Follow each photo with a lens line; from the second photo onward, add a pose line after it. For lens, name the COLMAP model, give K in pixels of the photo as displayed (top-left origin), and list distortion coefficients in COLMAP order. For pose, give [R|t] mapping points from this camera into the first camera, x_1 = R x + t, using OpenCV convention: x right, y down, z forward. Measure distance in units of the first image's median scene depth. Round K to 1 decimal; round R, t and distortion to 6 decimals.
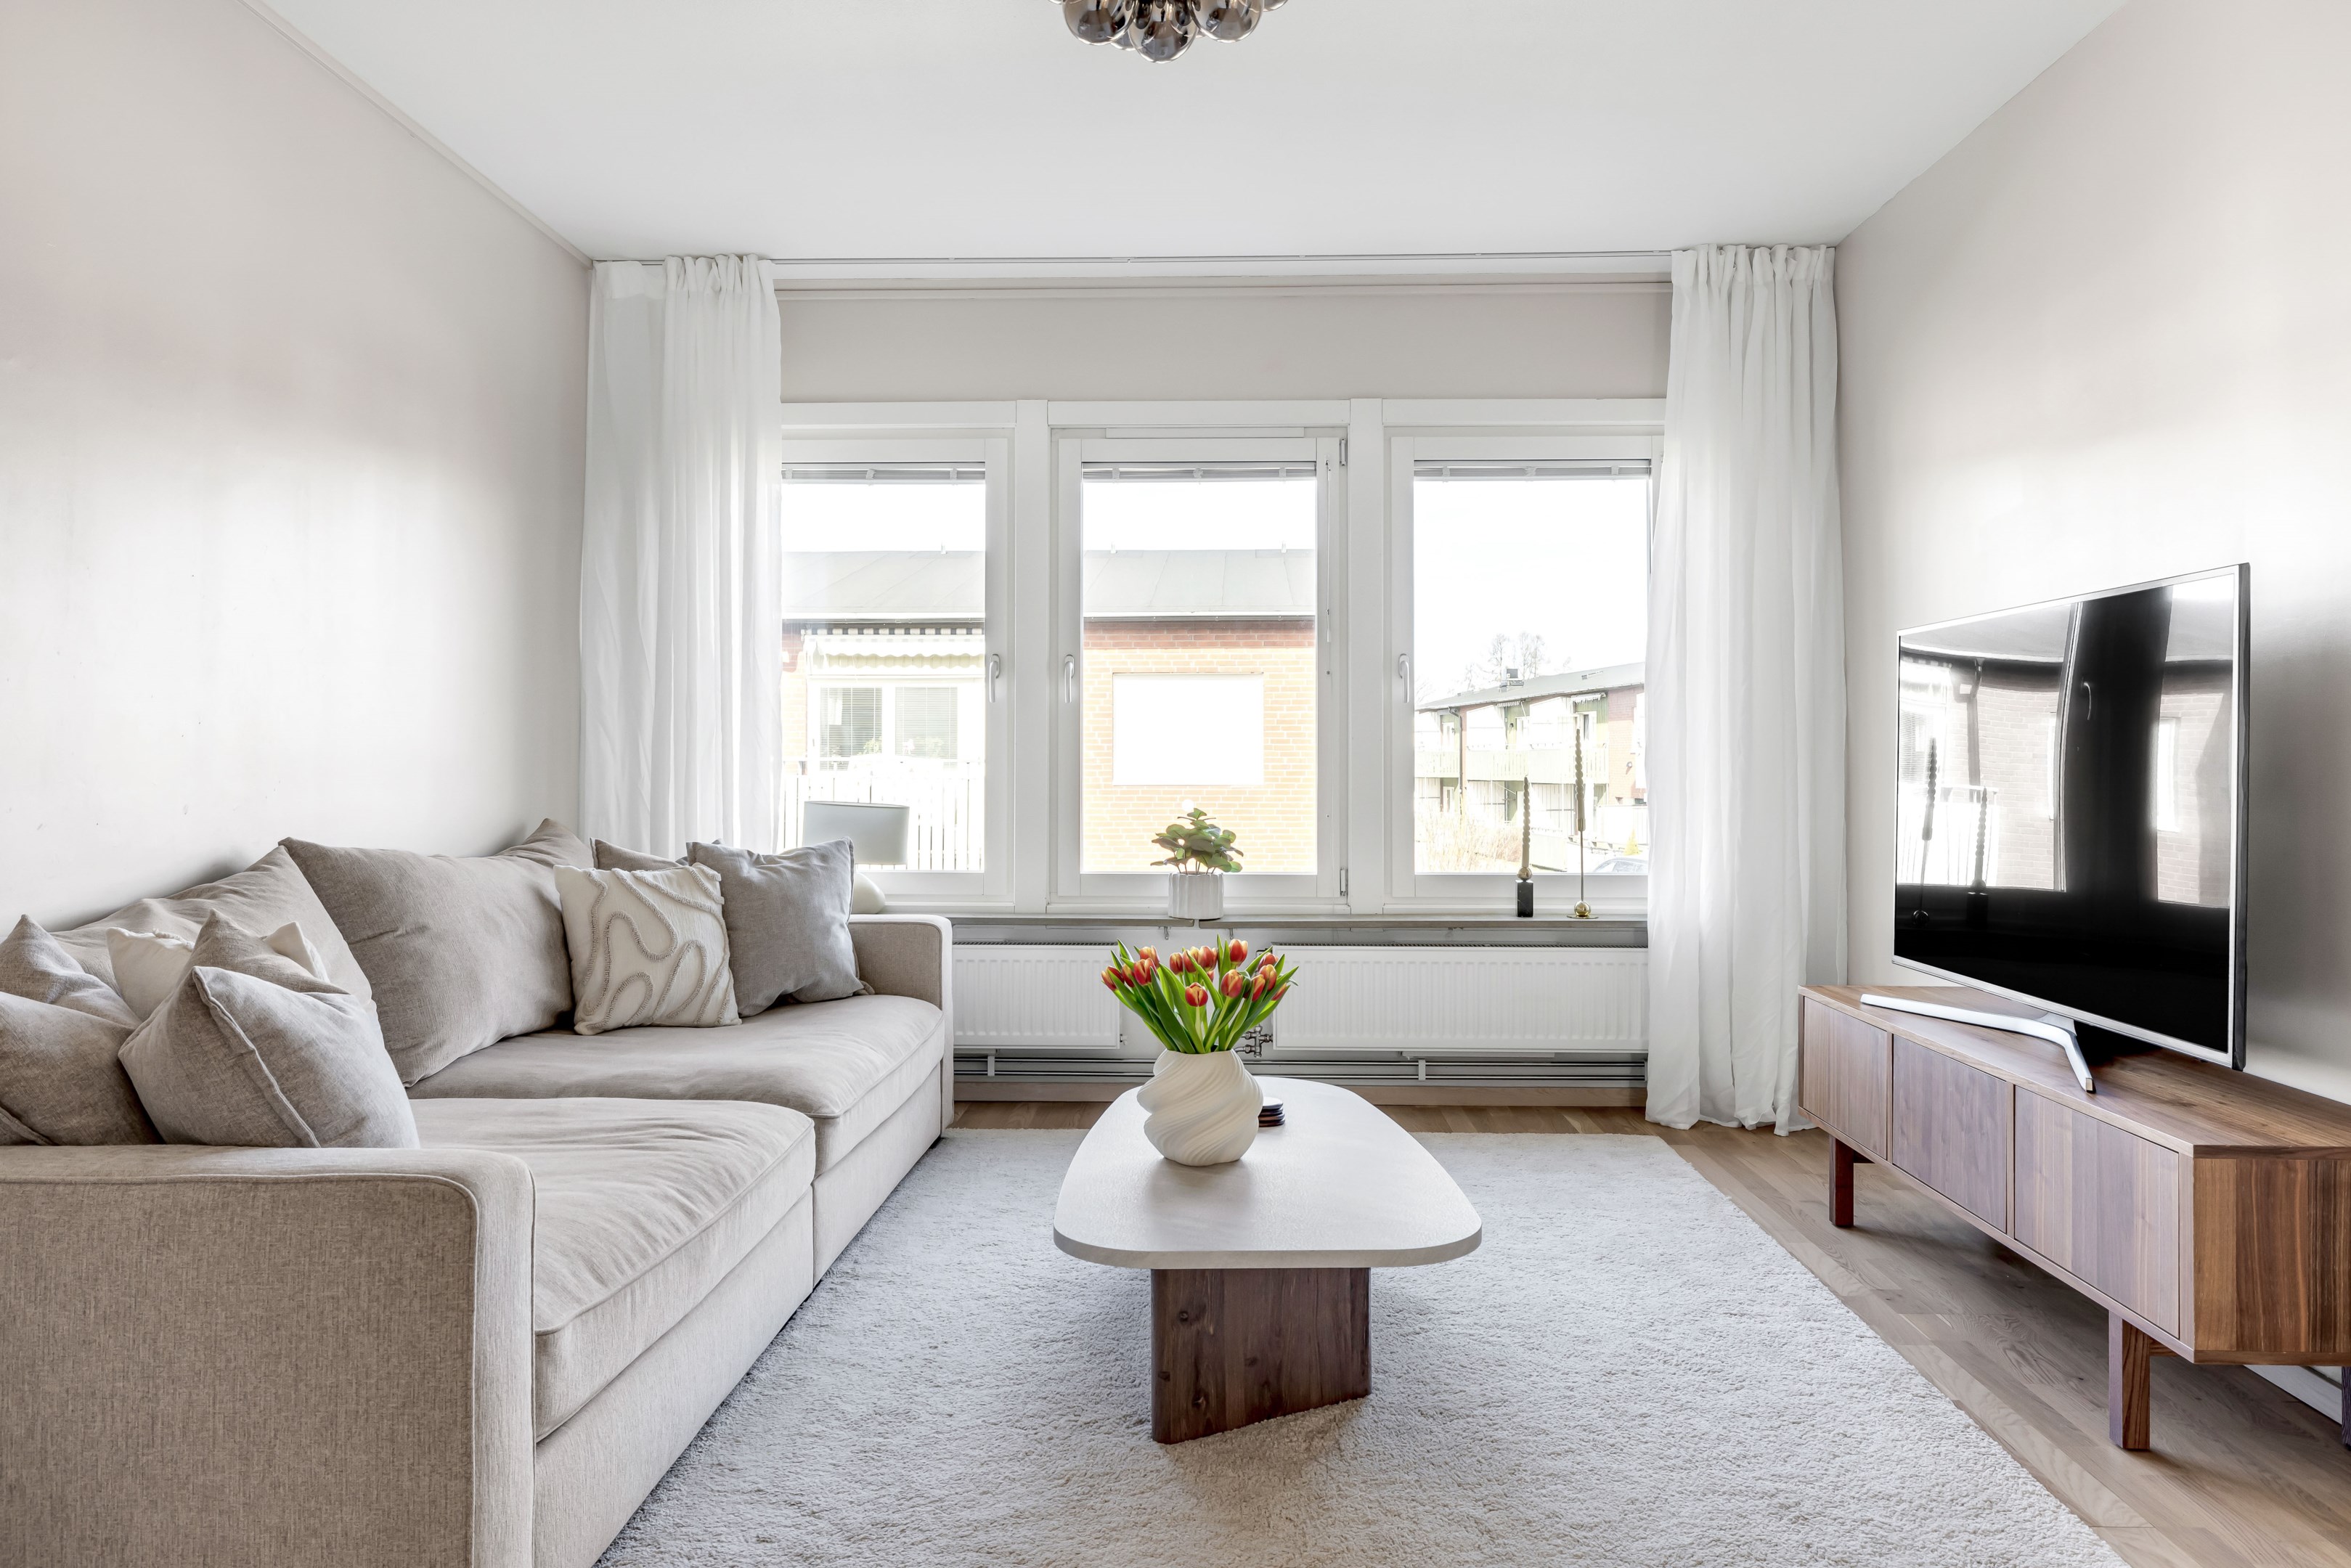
lens RADIAL K [[1697.9, 0, 1177.0], [0, 1697.9, 711.1], [0, 0, 1]] dist [-0.001036, 0.003538]
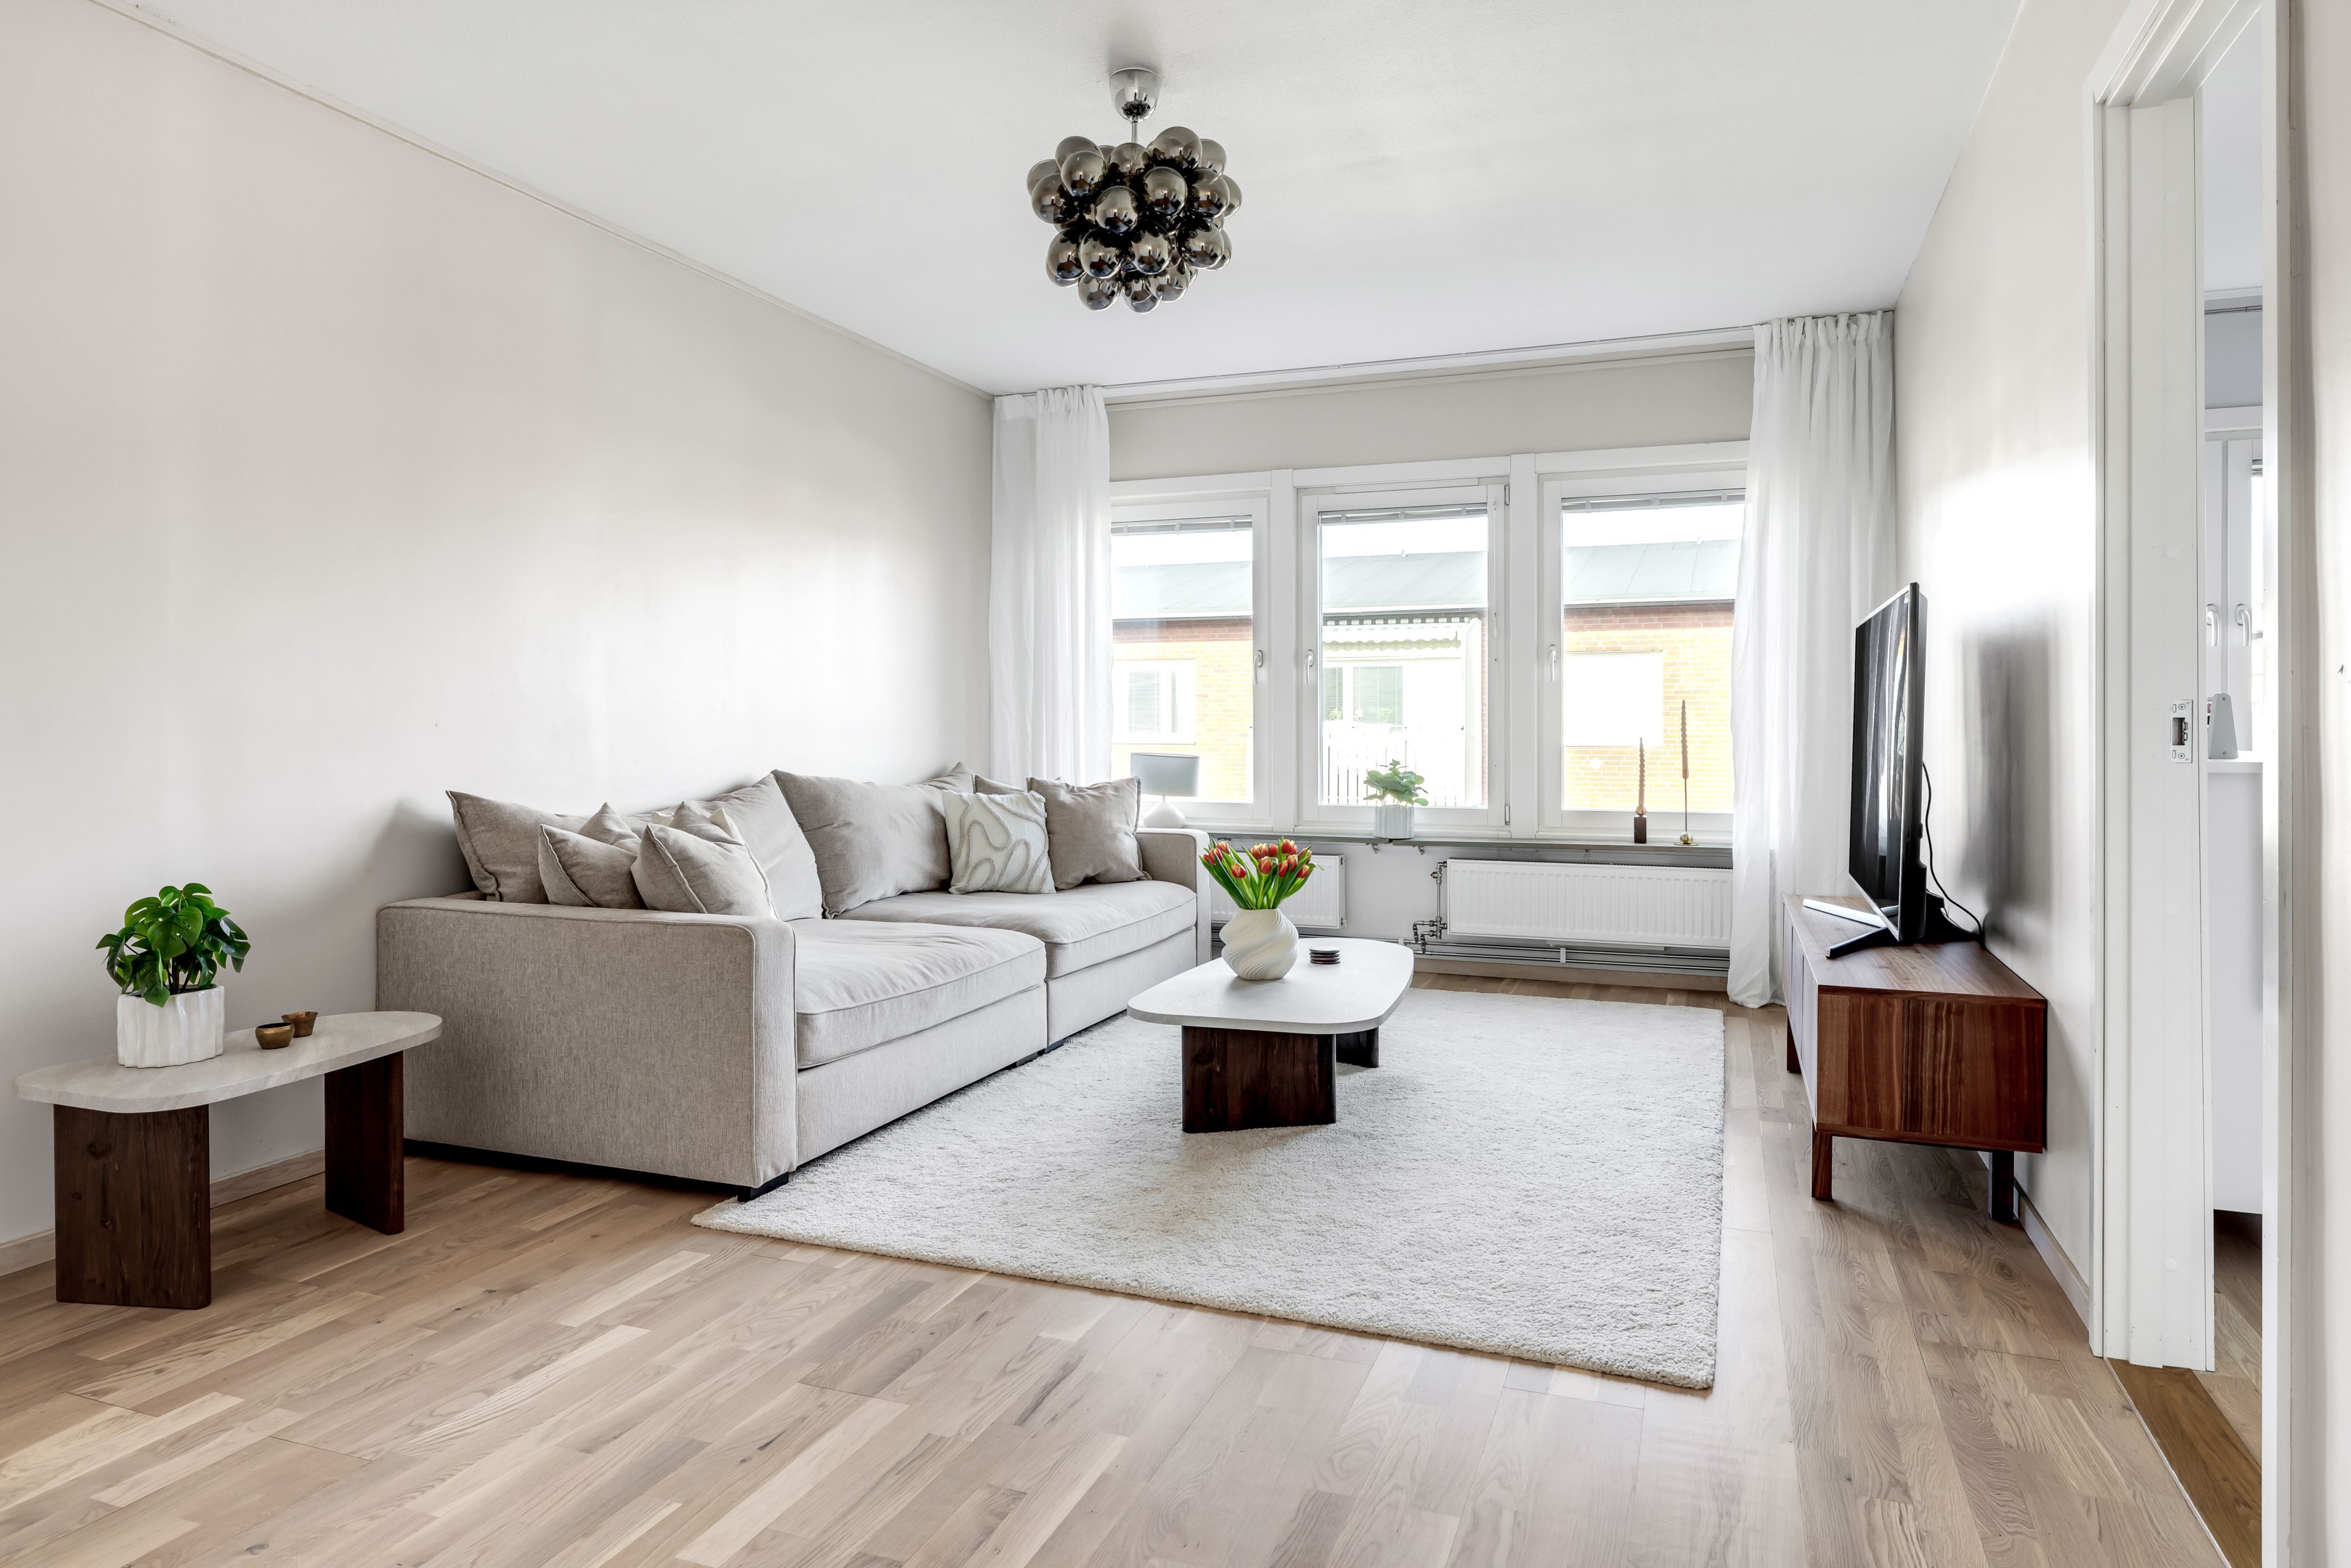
lens RADIAL K [[1428.2, 0, 1168.7], [0, 1428.2, 732.4], [0, 0, 1]] dist [-0.001222, 0.000871]
pose [[0.943909, 0.000886, -0.330204, 0.269875], [0.010260, 0.999435, 0.032009, -0.004721], [0.330046, -0.033601, 0.943367, -0.196062]]
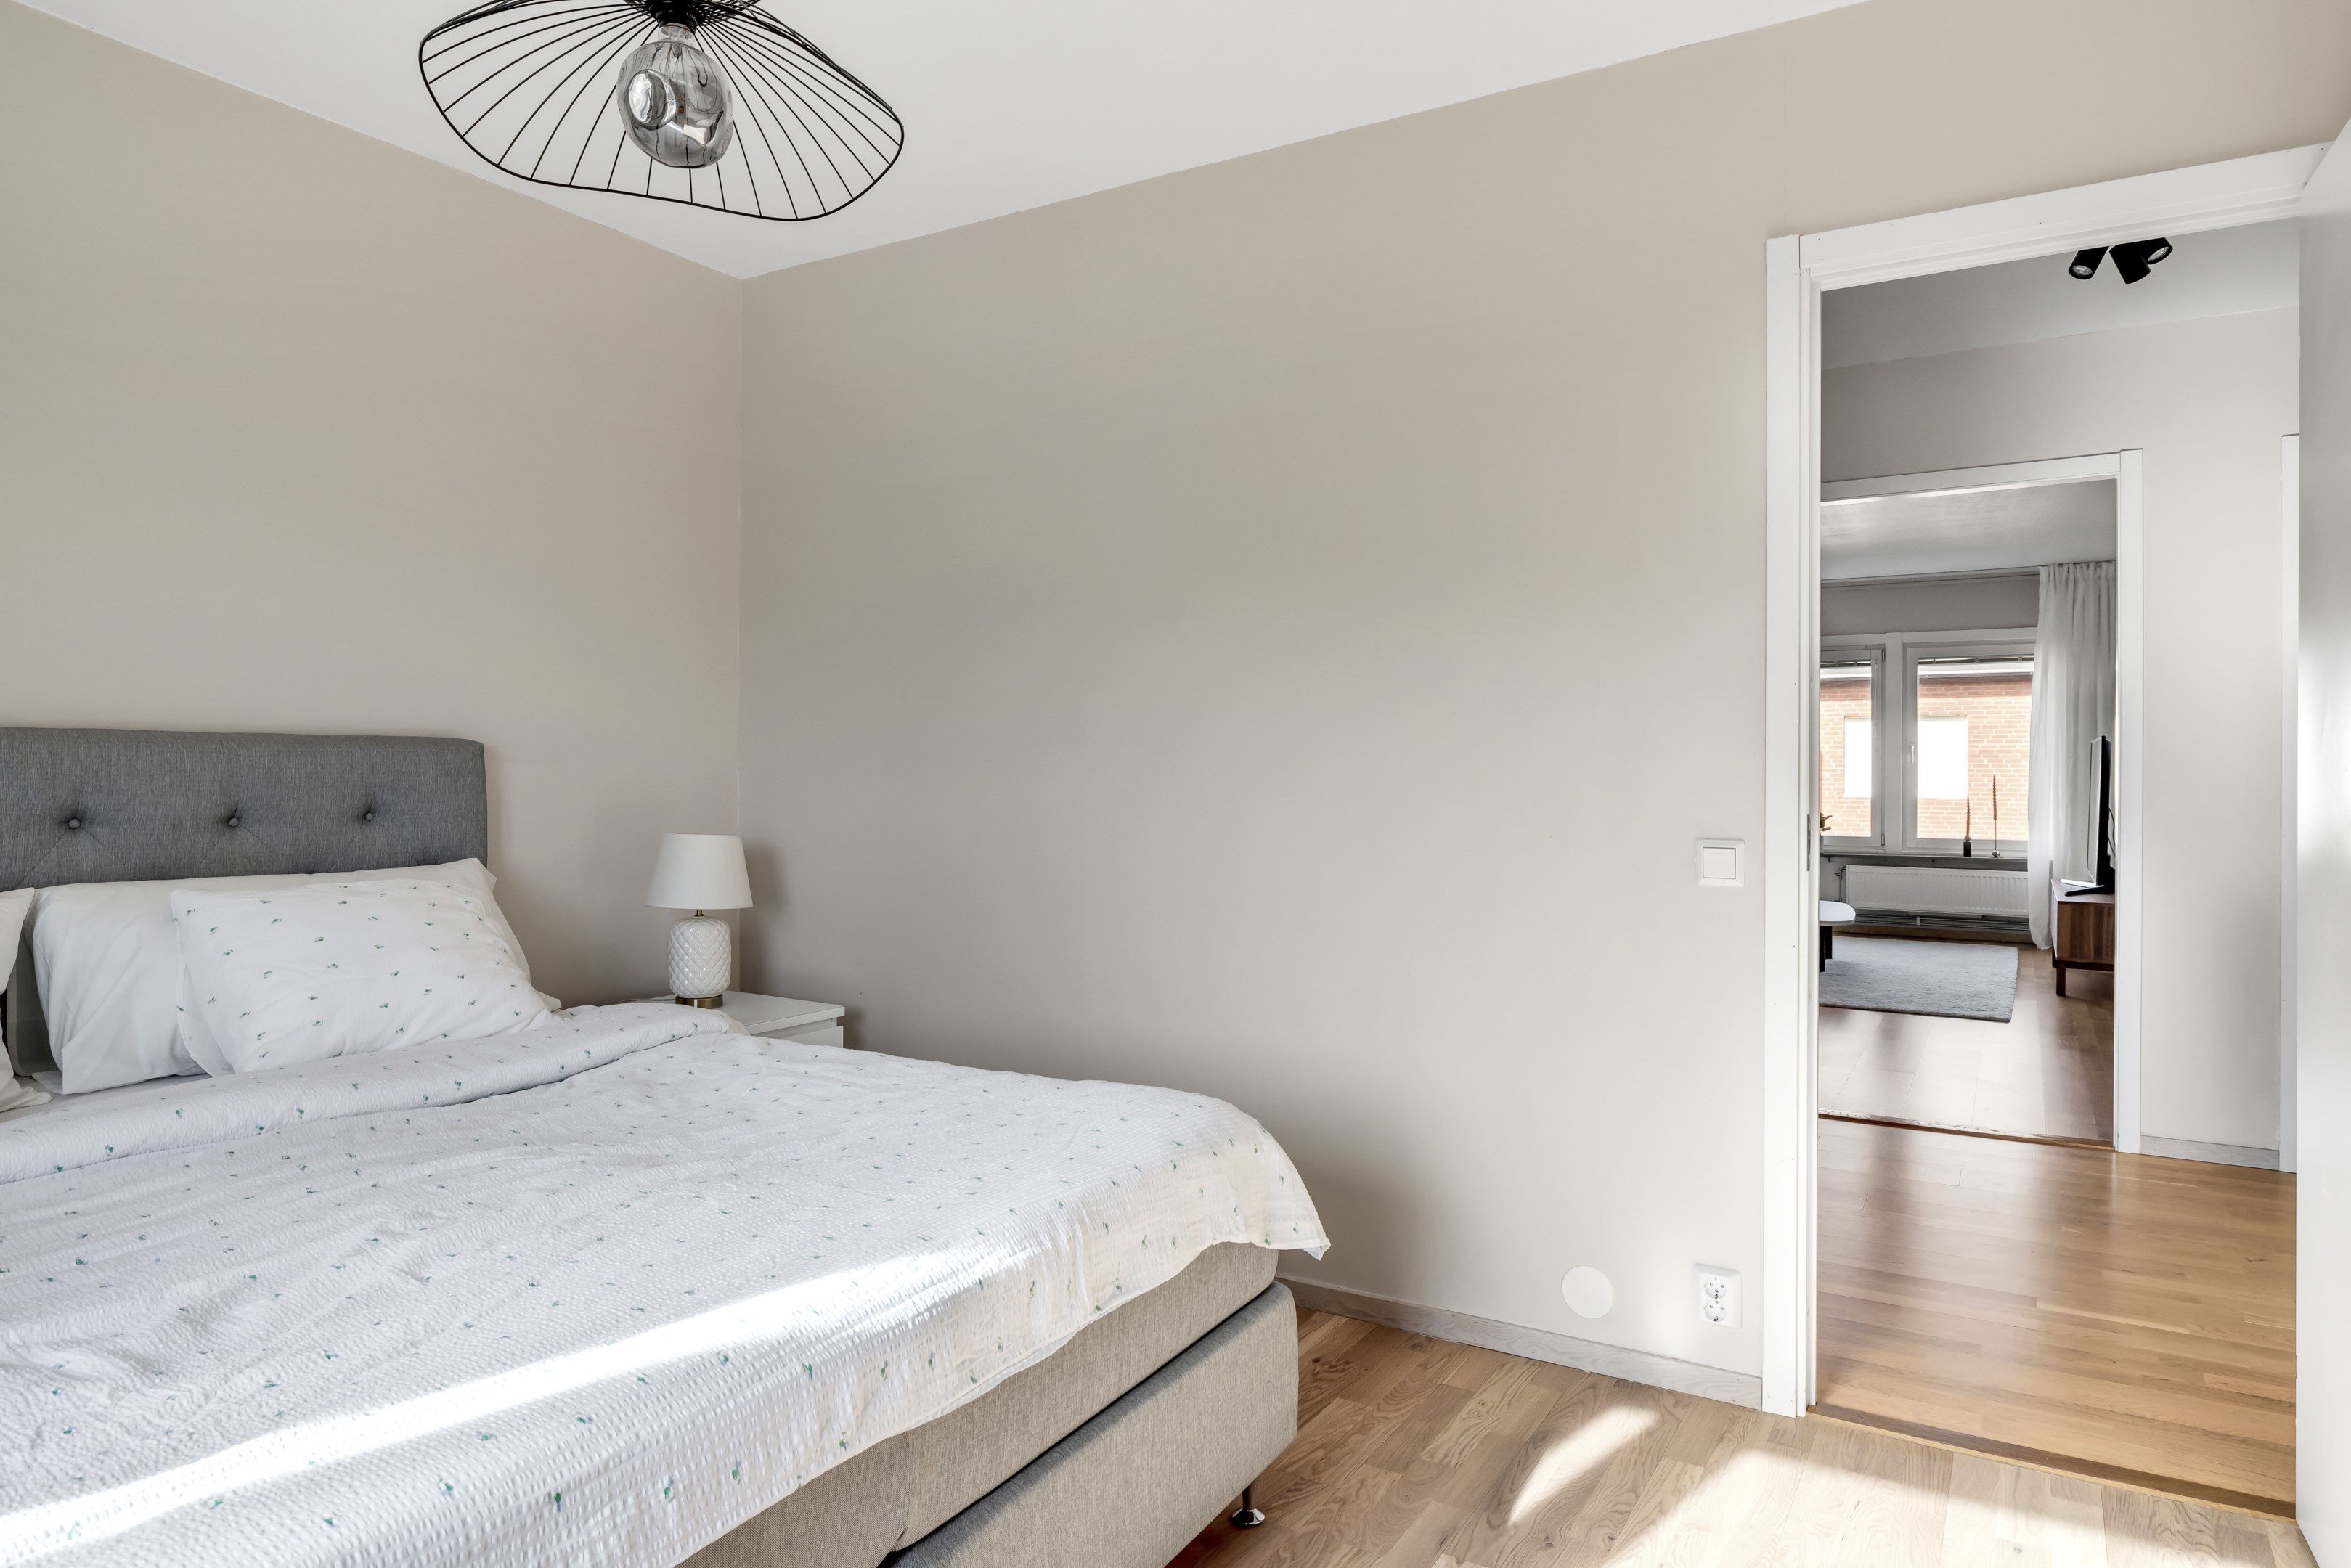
lens RADIAL K [[1379.7, 0, 1175.5], [0, 1379.7, 784.0], [0, 0, 1]] dist [-0.001848, -0.000424]
pose [[0.867892, 0.005200, -0.496726, 0.241468], [0.013205, 0.999350, 0.033533, -0.065826], [0.496577, -0.035662, 0.867259, -1.394022]]
